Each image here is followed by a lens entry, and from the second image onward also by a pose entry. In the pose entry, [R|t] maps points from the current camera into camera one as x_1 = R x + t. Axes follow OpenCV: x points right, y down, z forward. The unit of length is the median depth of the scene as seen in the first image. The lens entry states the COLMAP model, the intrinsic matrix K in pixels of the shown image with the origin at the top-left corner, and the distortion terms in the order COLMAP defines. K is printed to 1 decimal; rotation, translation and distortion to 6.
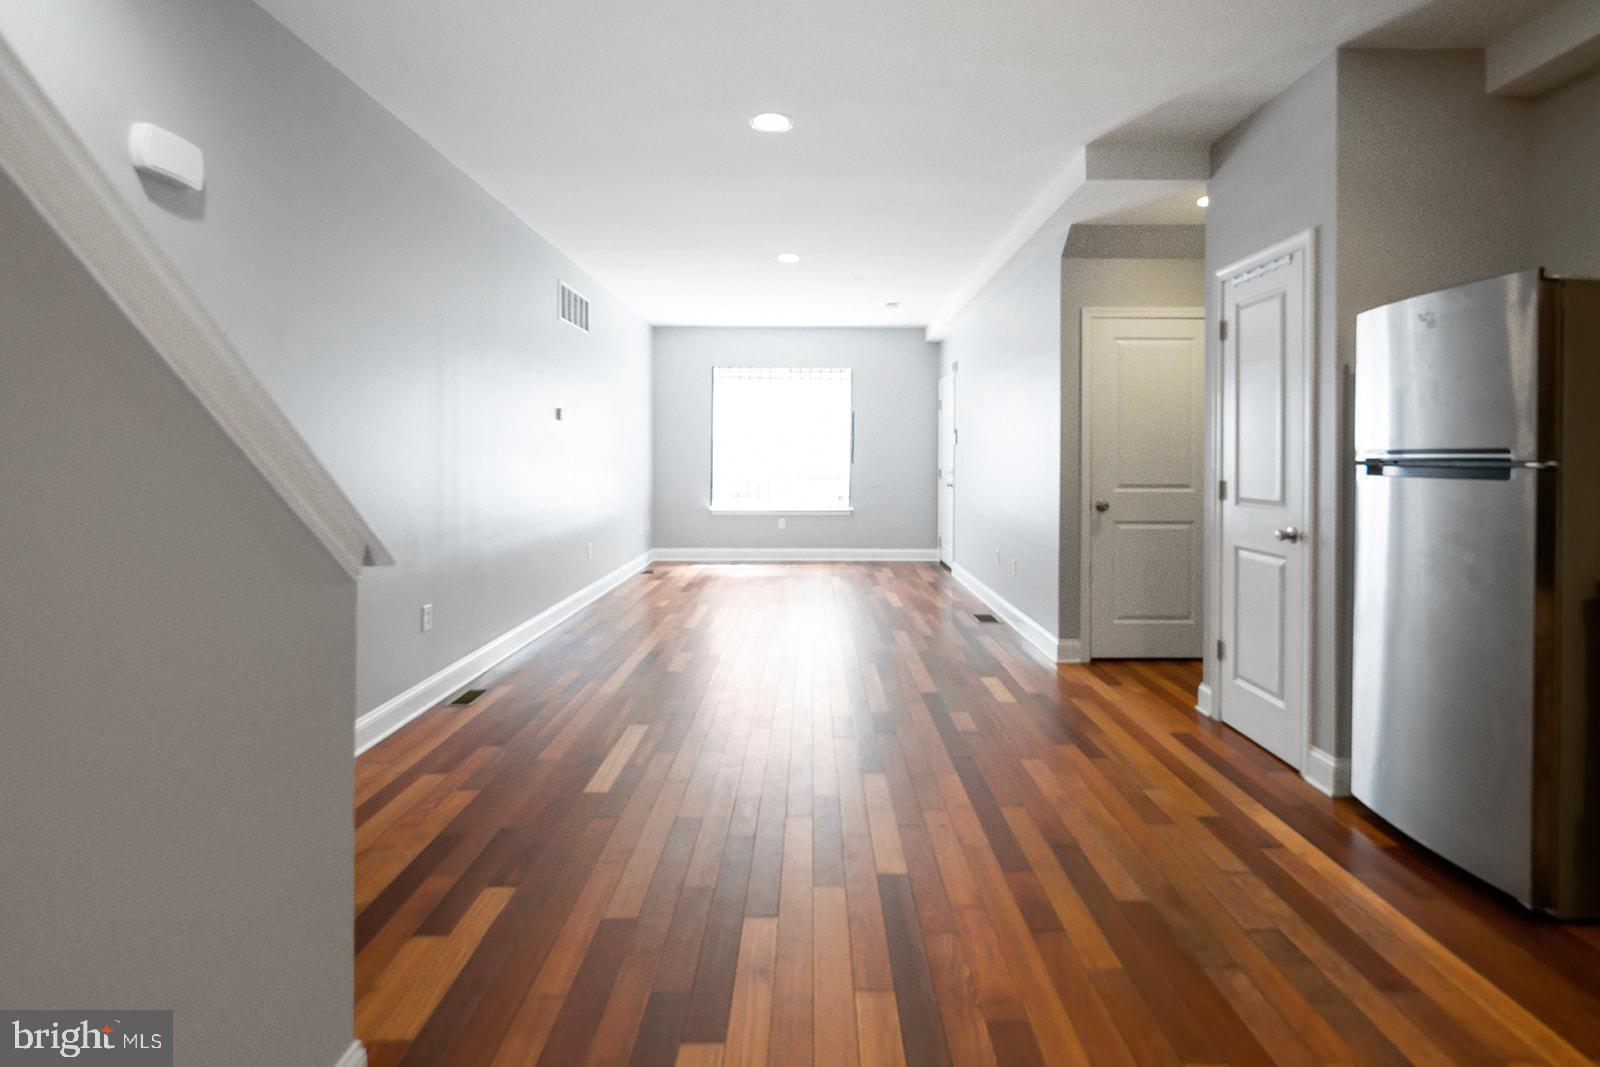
lens RADIAL K [[794.0, 0, 819.8], [0, 794.0, 452.2], [0, 0, 1]] dist [0.008124, -0.005493]
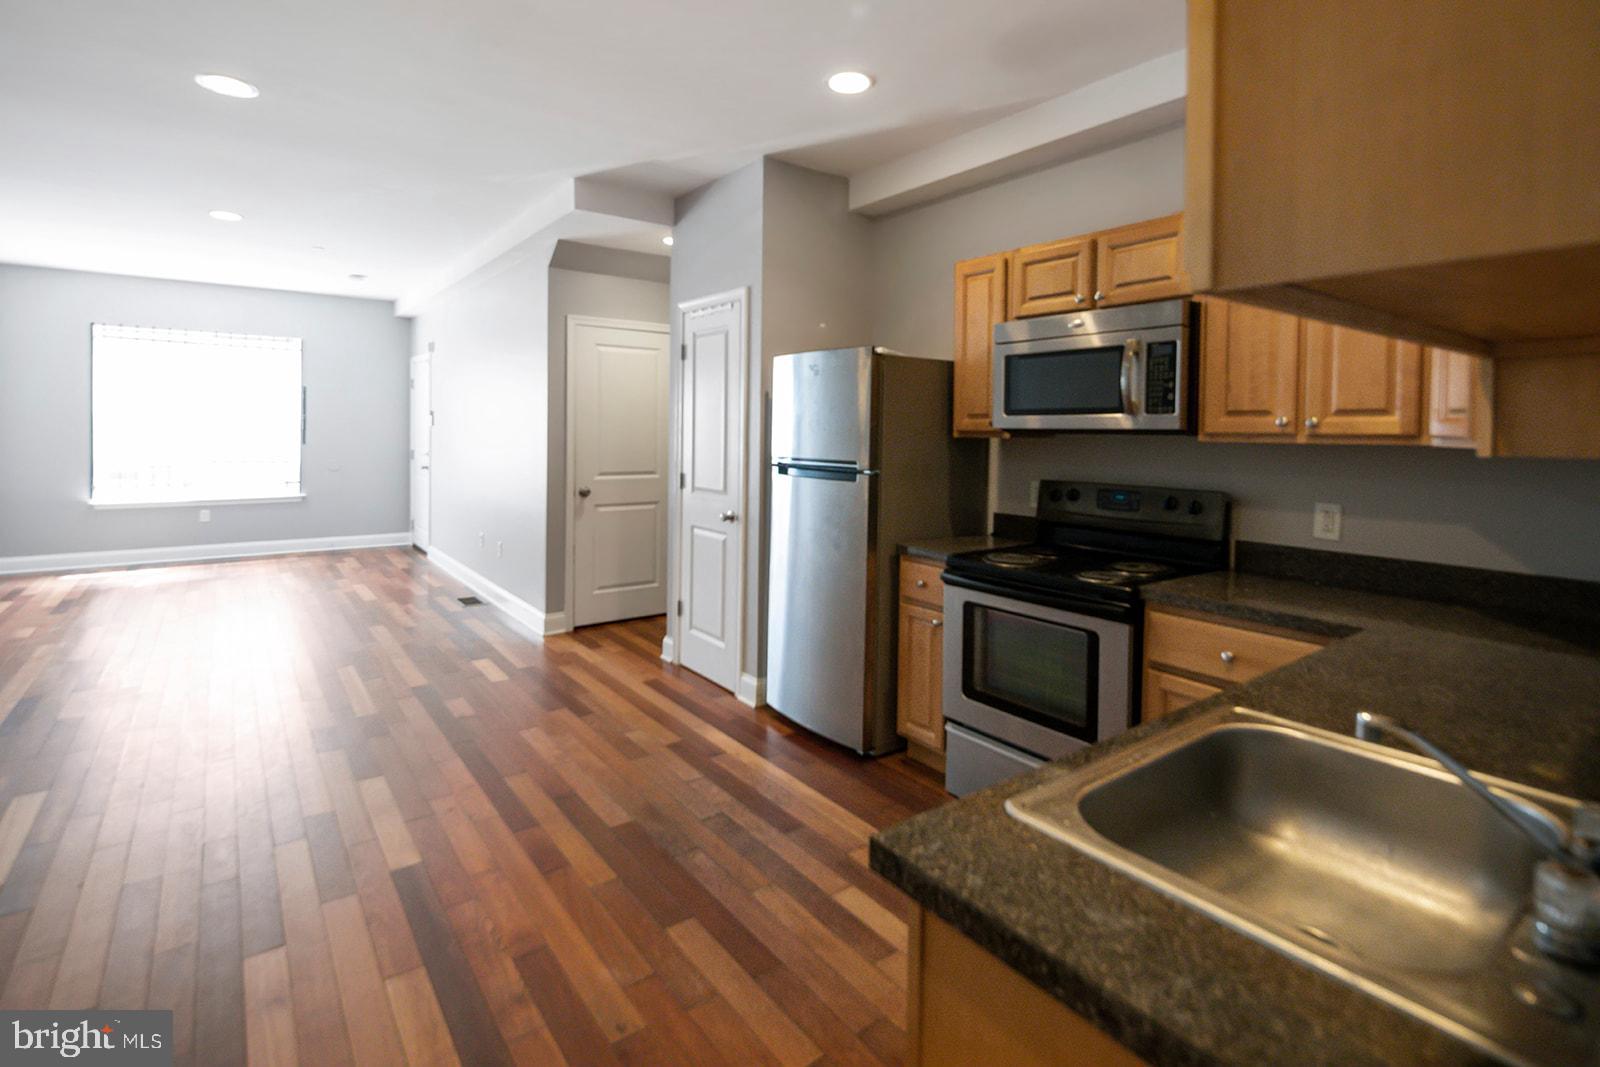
lens RADIAL K [[794.0, 0, 792.2], [0, 794.0, 447.1], [0, 0, 1]] dist [0.008124, -0.005493]
pose [[0.812701, -0.015394, 0.582478, -0.084440], [-0.011282, 0.999048, 0.042145, -0.066272], [-0.582572, -0.040823, 0.811753, -0.115356]]
